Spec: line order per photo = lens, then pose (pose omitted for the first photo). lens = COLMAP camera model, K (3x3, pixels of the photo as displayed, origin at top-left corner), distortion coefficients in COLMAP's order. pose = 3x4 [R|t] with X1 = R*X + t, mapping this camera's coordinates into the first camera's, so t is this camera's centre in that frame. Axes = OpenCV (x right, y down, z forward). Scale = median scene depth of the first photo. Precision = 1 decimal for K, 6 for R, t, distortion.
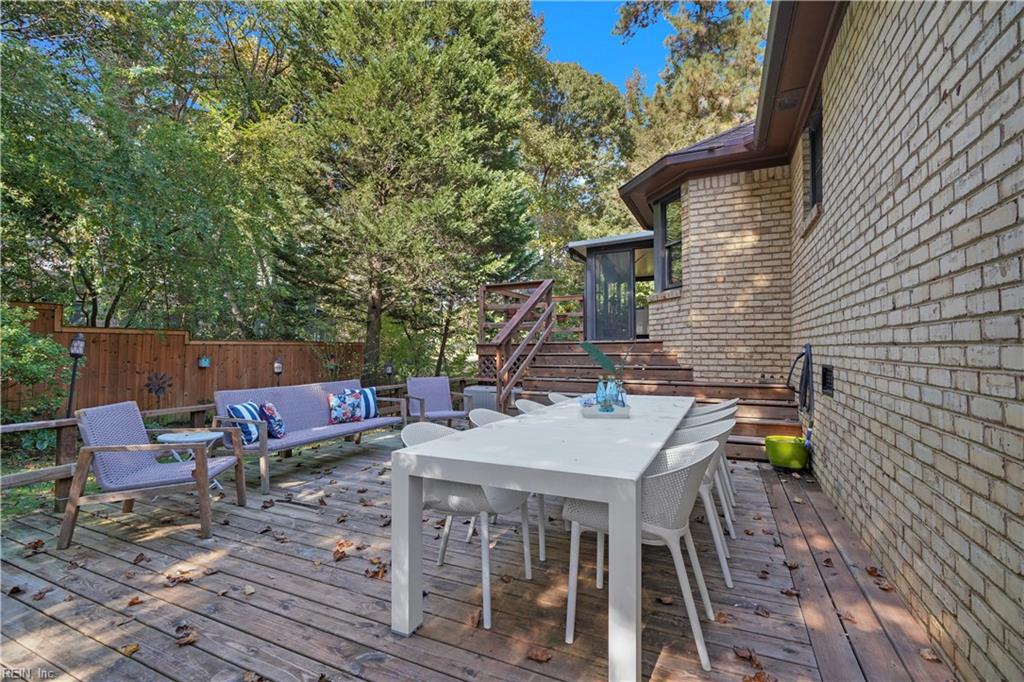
lens RADIAL K [[462.5, 0, 511.5], [0, 462.5, 343.9], [0, 0, 1]] dist [-0.009445, 0.003681]
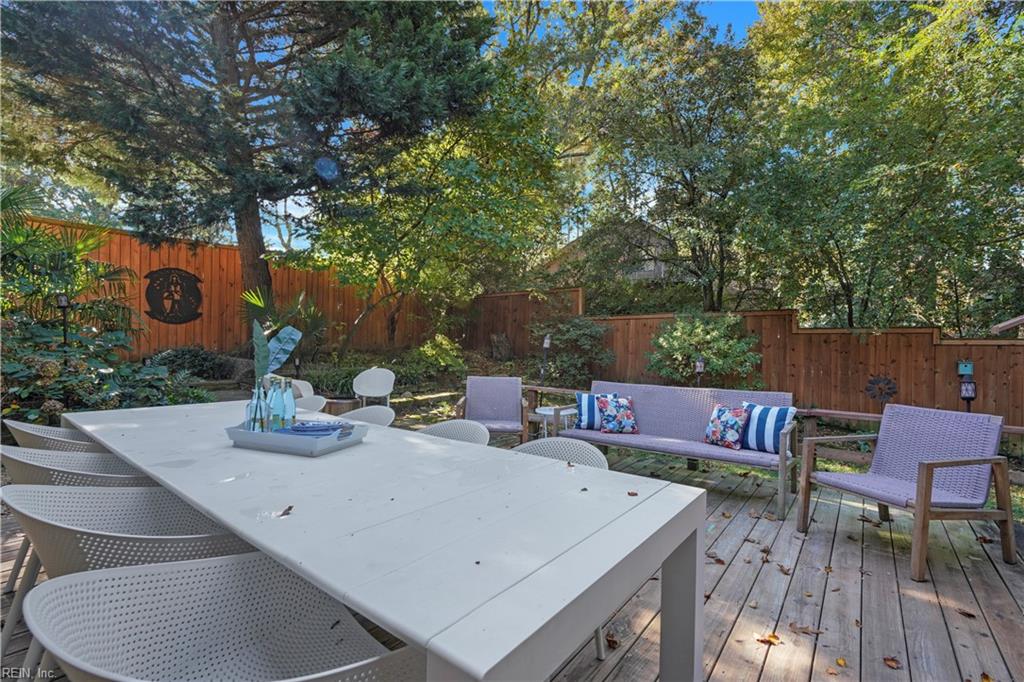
lens RADIAL K [[462.5, 0, 515.3], [0, 462.5, 335.7], [0, 0, 1]] dist [-0.009445, 0.003681]
pose [[-0.234853, -0.016794, -0.971886, 0.667525], [-0.002886, 0.999858, -0.016580, 0.001985], [0.972027, -0.001089, -0.234868, 1.381472]]
